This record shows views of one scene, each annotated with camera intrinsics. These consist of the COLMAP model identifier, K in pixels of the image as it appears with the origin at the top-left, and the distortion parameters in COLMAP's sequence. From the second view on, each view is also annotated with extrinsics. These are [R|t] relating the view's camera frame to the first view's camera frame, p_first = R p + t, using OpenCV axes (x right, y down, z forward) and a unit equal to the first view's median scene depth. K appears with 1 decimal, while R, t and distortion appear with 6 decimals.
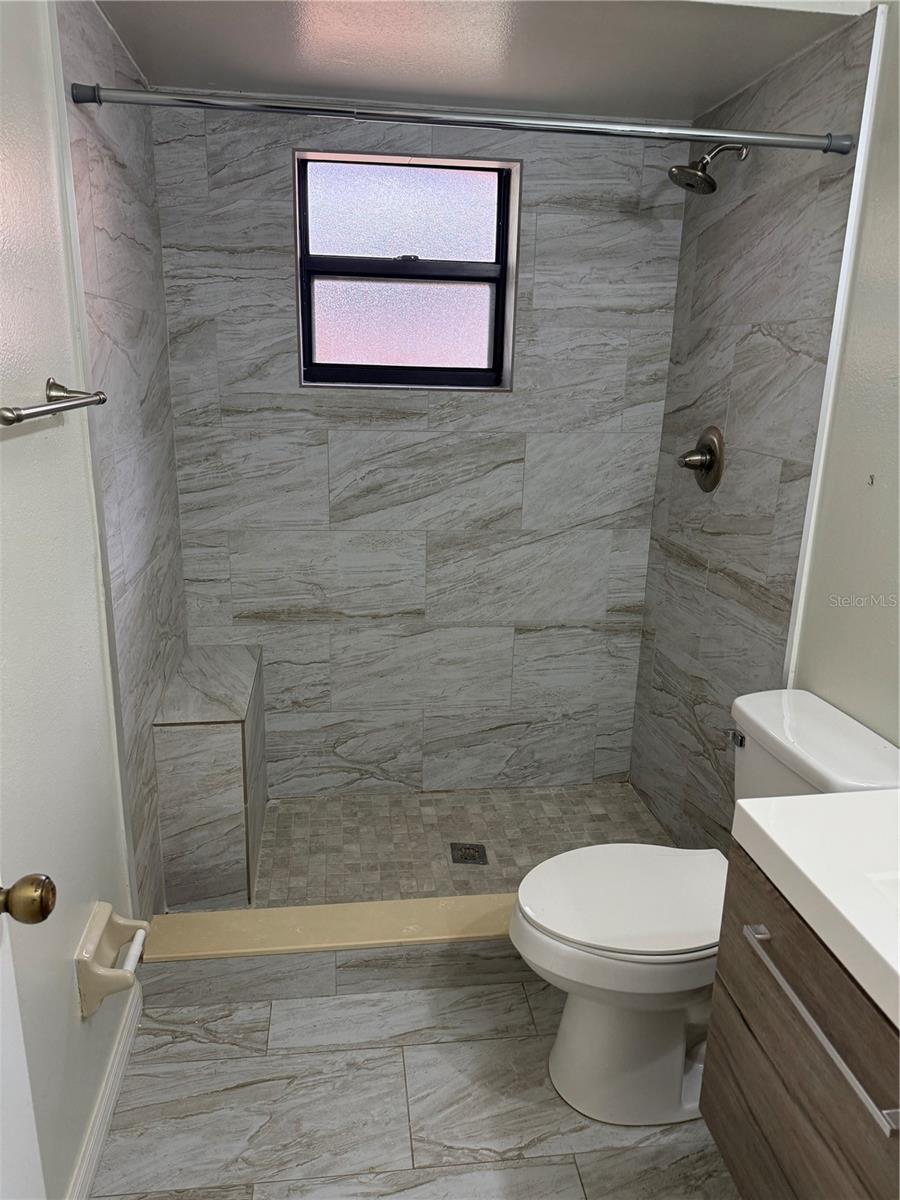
lens RADIAL K [[856.7, 0, 447.8], [0, 856.7, 614.0], [0, 0, 1]] dist [0.189572, -0.360744]
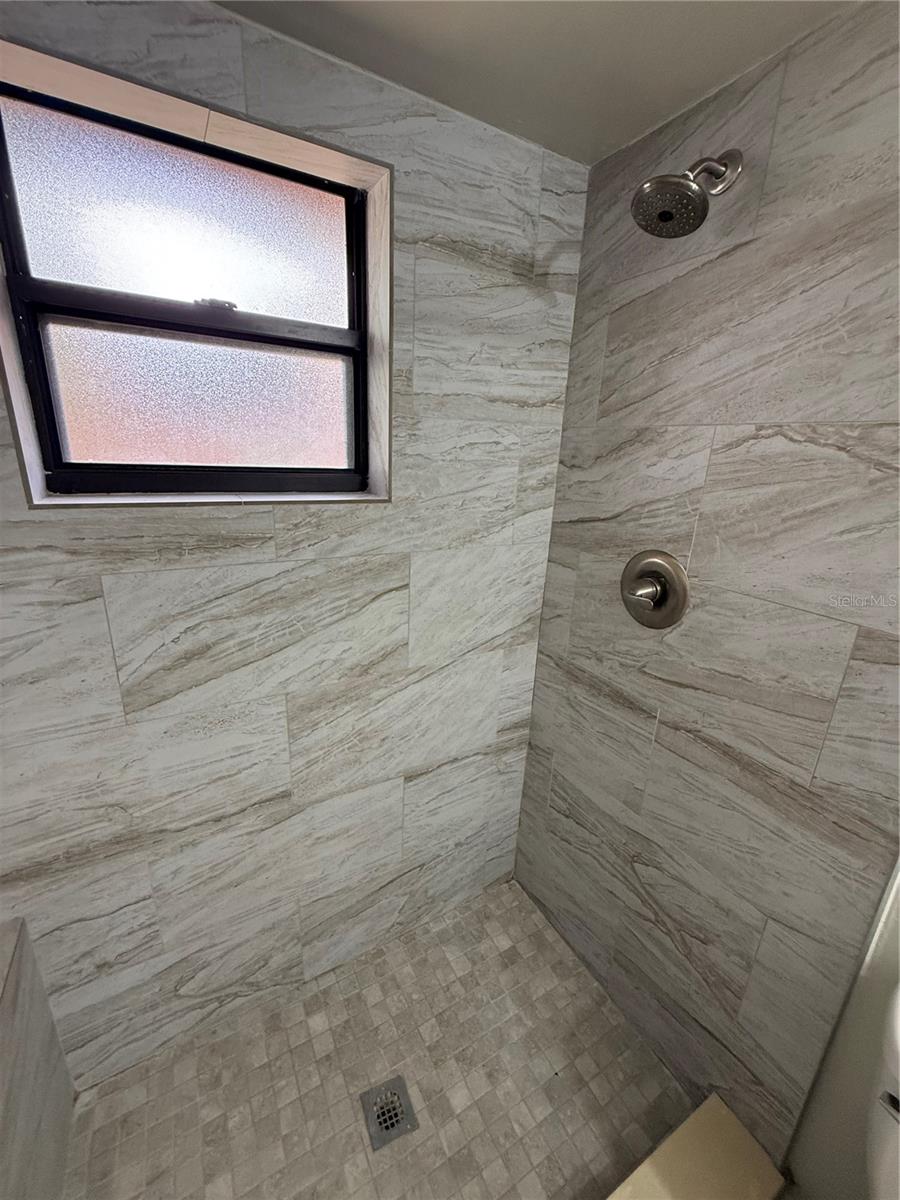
lens RADIAL K [[483.0, 0, 448.4], [0, 483.0, 597.9], [0, 0, 1]] dist [0.002746, -0.000182]
pose [[0.928169, -0.096105, 0.359537, -0.036988], [0.085826, 0.995317, 0.044483, -0.188085], [-0.362128, -0.010430, 0.932070, 0.592895]]
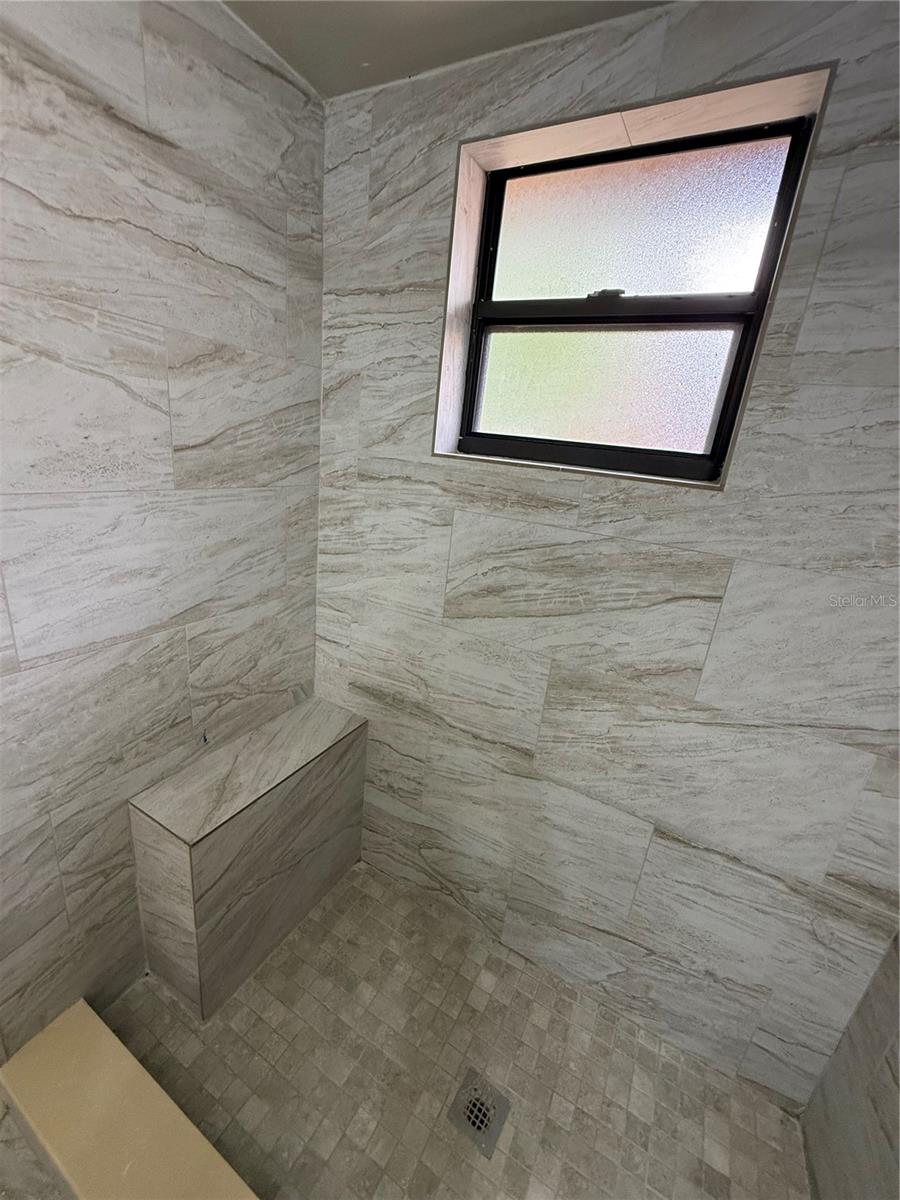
lens RADIAL K [[483.0, 0, 448.4], [0, 483.0, 597.9], [0, 0, 1]] dist [0.002746, -0.000182]
pose [[0.798216, 0.238069, -0.553330, 0.126314], [-0.249100, 0.966821, 0.056628, -0.153673], [0.548452, 0.092634, 0.831035, 0.614848]]
